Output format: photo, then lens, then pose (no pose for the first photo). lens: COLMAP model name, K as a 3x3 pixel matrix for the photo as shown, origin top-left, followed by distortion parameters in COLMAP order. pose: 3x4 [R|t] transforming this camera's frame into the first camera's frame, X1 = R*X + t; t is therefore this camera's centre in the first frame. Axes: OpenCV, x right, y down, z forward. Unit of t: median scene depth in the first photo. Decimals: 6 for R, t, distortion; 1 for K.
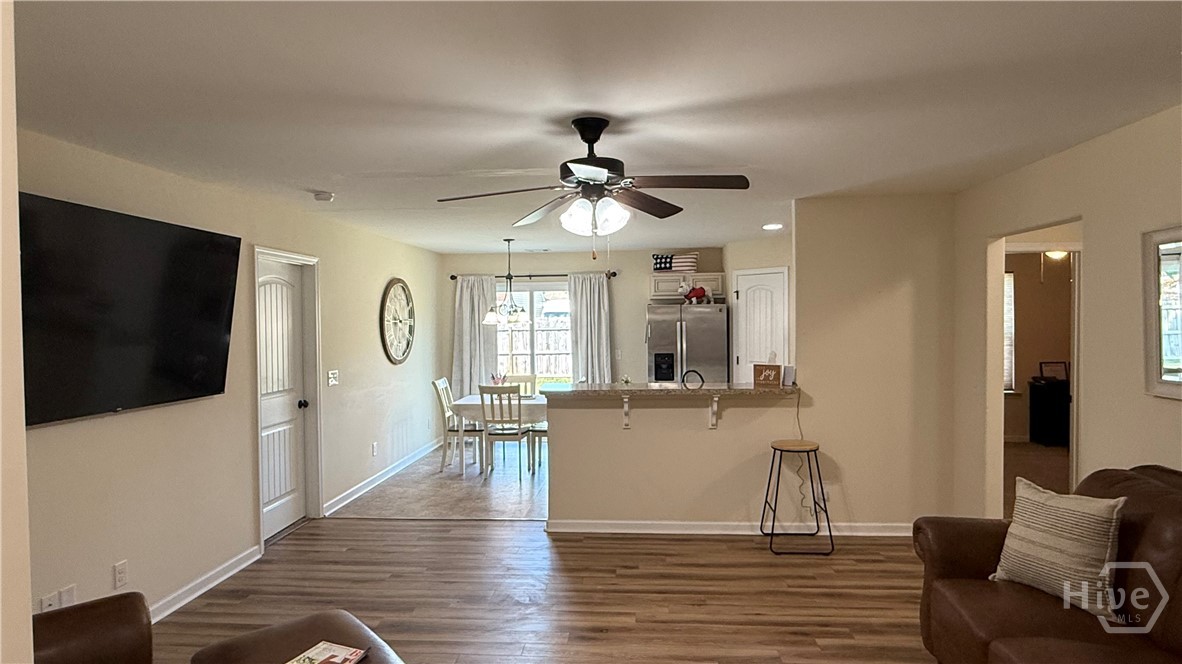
lens RADIAL K [[678.7, 0, 591.0], [0, 678.7, 329.8], [0, 0, 1]] dist [-0.000076, -0.000003]
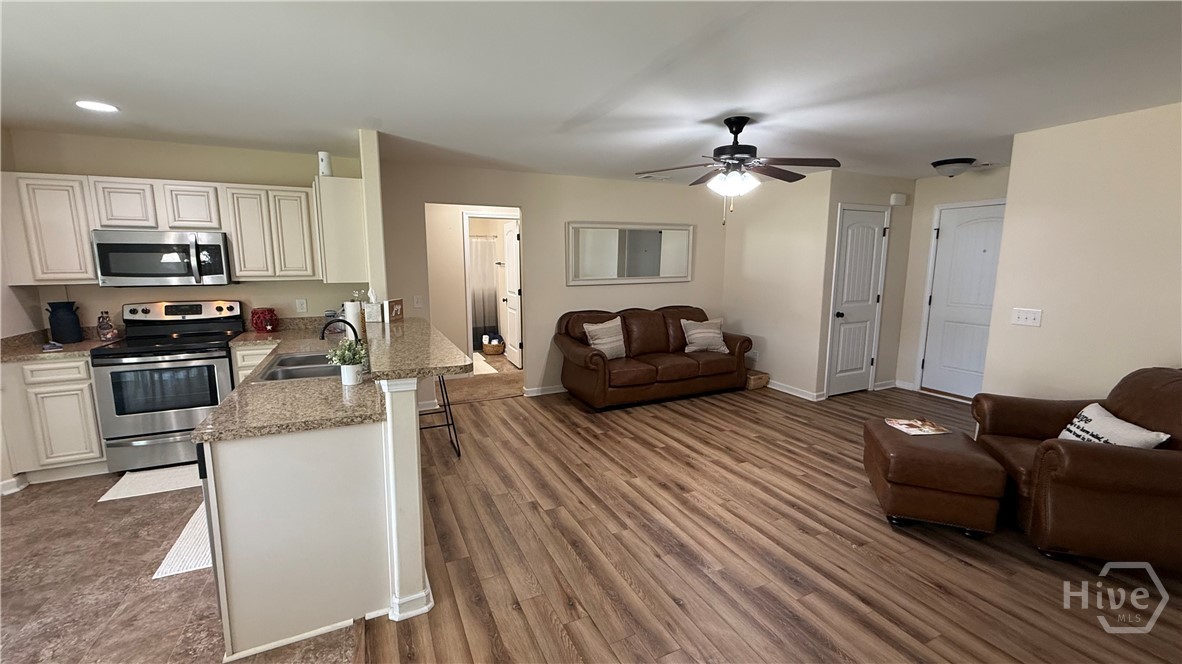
lens RADIAL K [[482.1, 0, 590.7], [0, 482.1, 332.8], [0, 0, 1]] dist [0.000598, 0.000034]
pose [[-0.507290, -0.116508, 0.853863, -0.647820], [0.026692, 0.988219, 0.150699, 0.003999], [-0.861362, 0.099240, -0.498204, 1.486725]]
